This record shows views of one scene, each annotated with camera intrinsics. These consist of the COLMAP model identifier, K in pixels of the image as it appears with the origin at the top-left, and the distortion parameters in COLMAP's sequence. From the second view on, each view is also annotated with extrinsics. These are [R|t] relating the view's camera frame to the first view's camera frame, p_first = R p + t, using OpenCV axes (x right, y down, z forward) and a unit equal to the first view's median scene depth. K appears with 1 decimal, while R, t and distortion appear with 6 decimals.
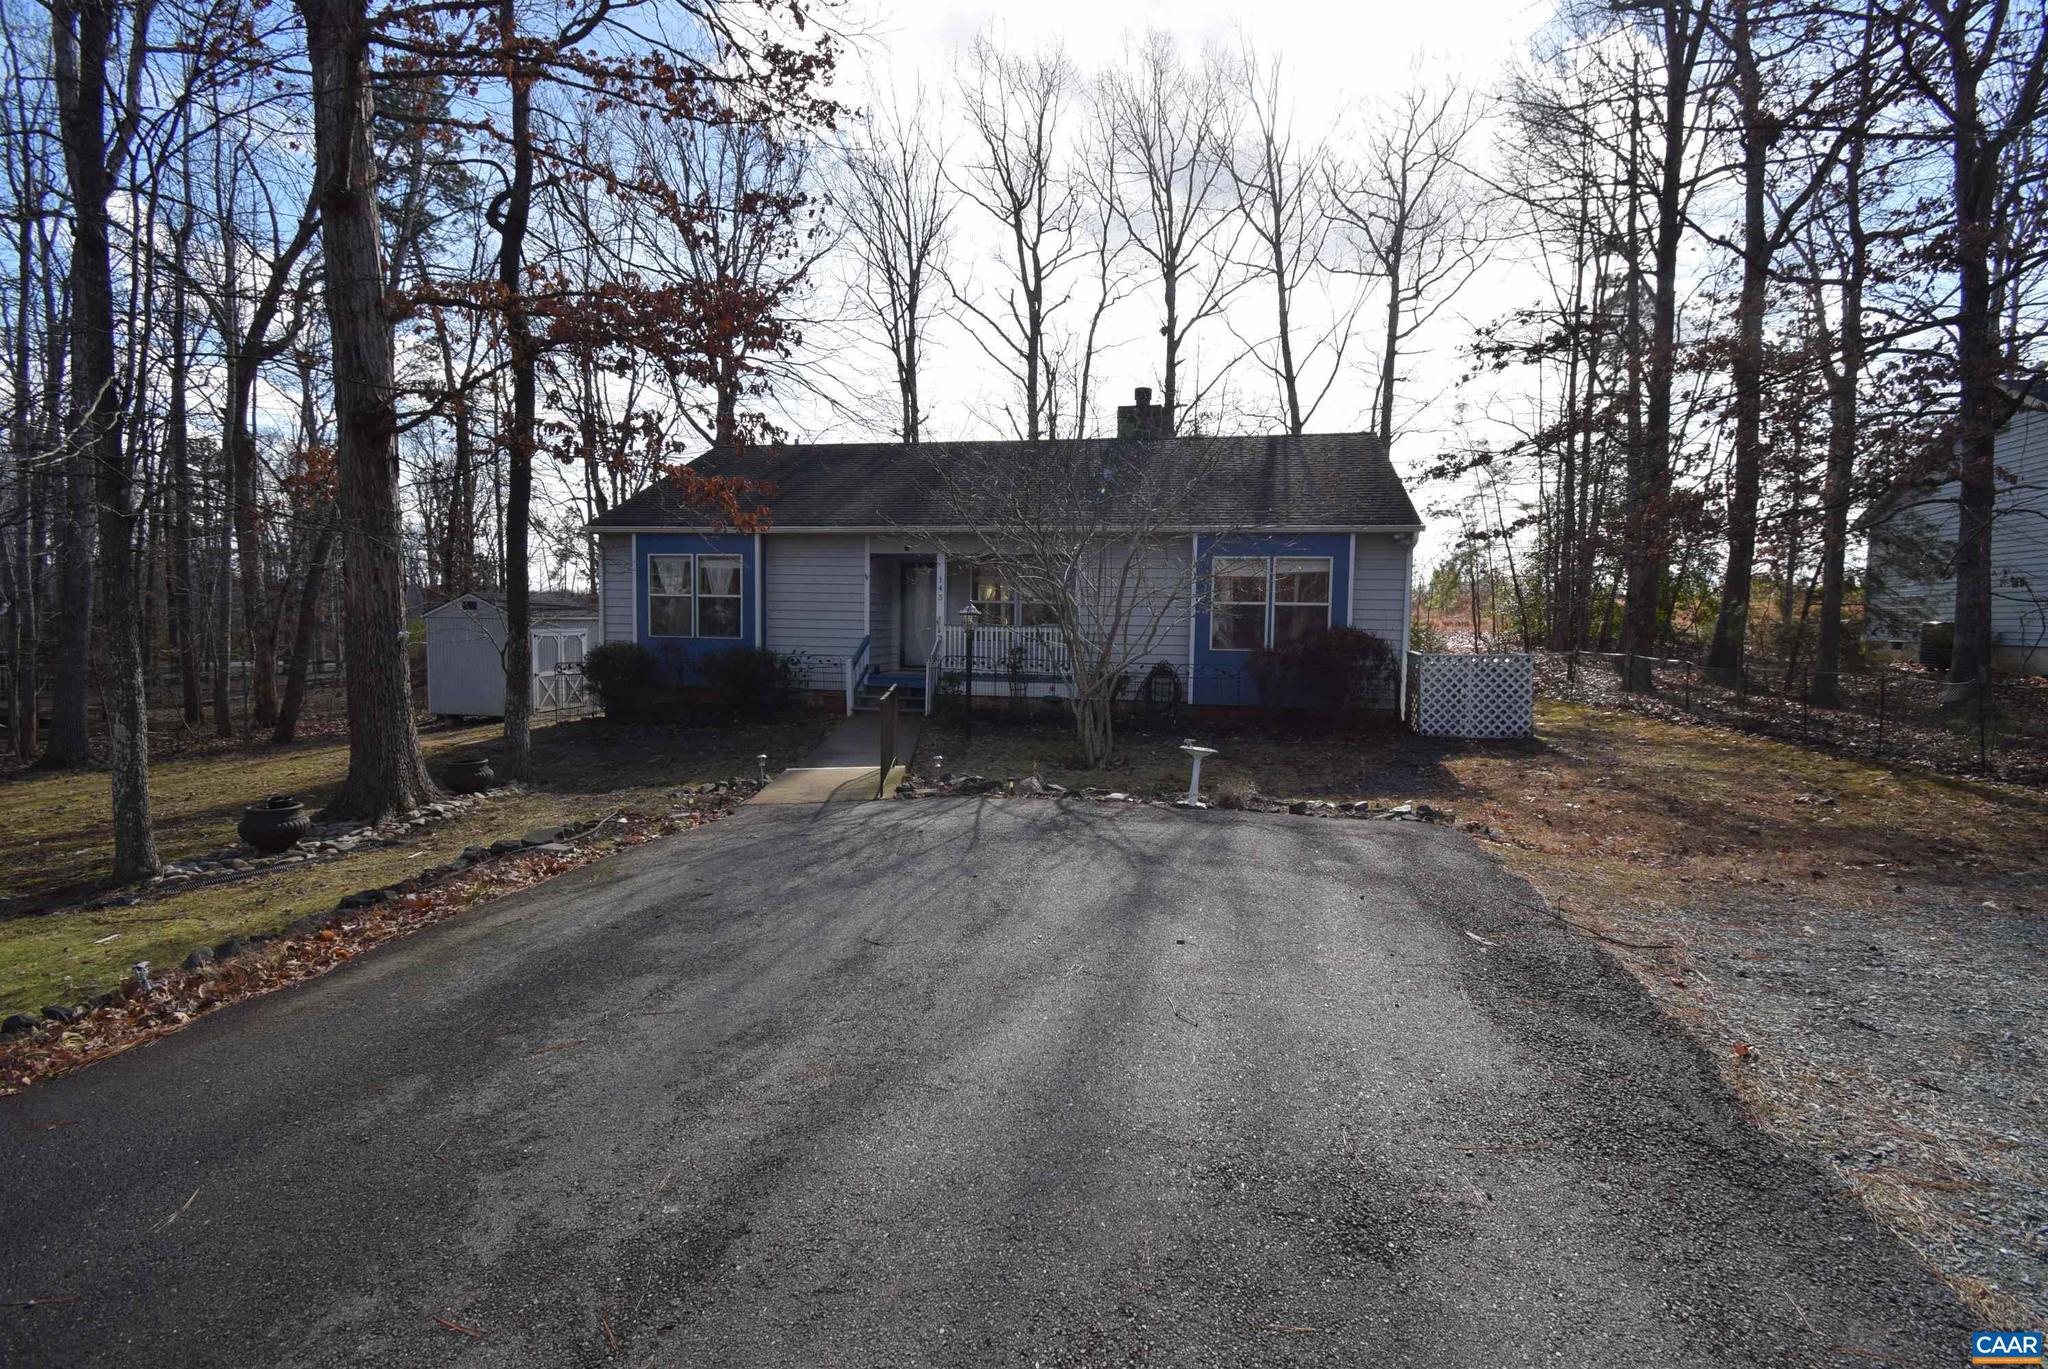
lens RADIAL K [[916.9, 0, 1032.9], [0, 916.9, 679.0], [0, 0, 1]] dist [0.017762, -0.024953]
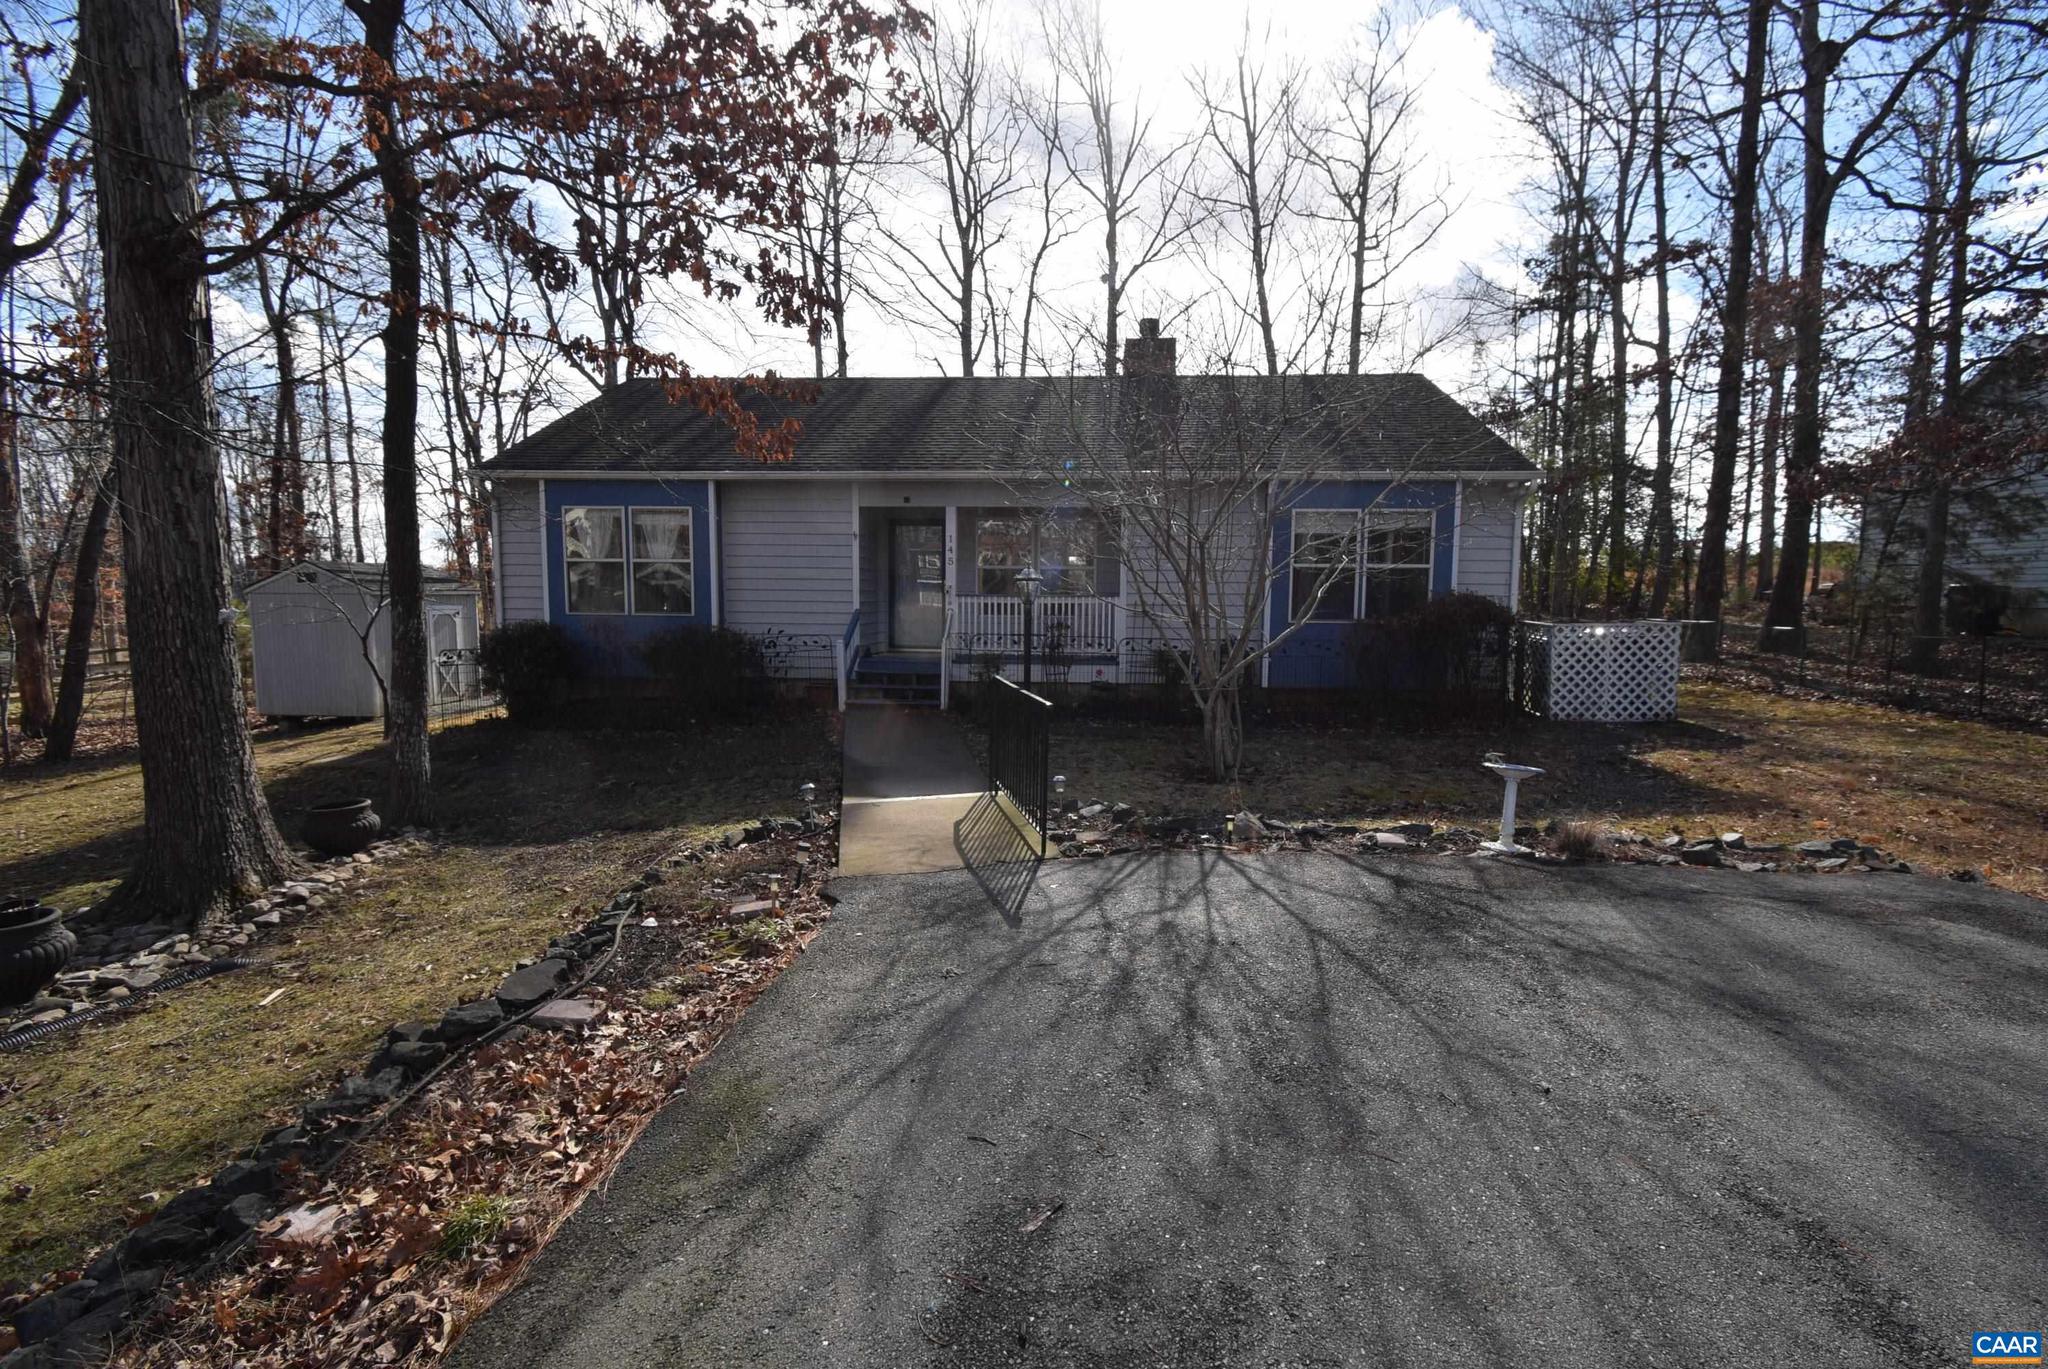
lens RADIAL K [[916.9, 0, 1032.9], [0, 916.9, 679.0], [0, 0, 1]] dist [0.017762, -0.024953]
pose [[0.991509, -0.020591, 0.128398, -0.140647], [0.016901, 0.999414, 0.029767, -0.008725], [-0.128935, -0.027344, 0.991276, 0.196560]]
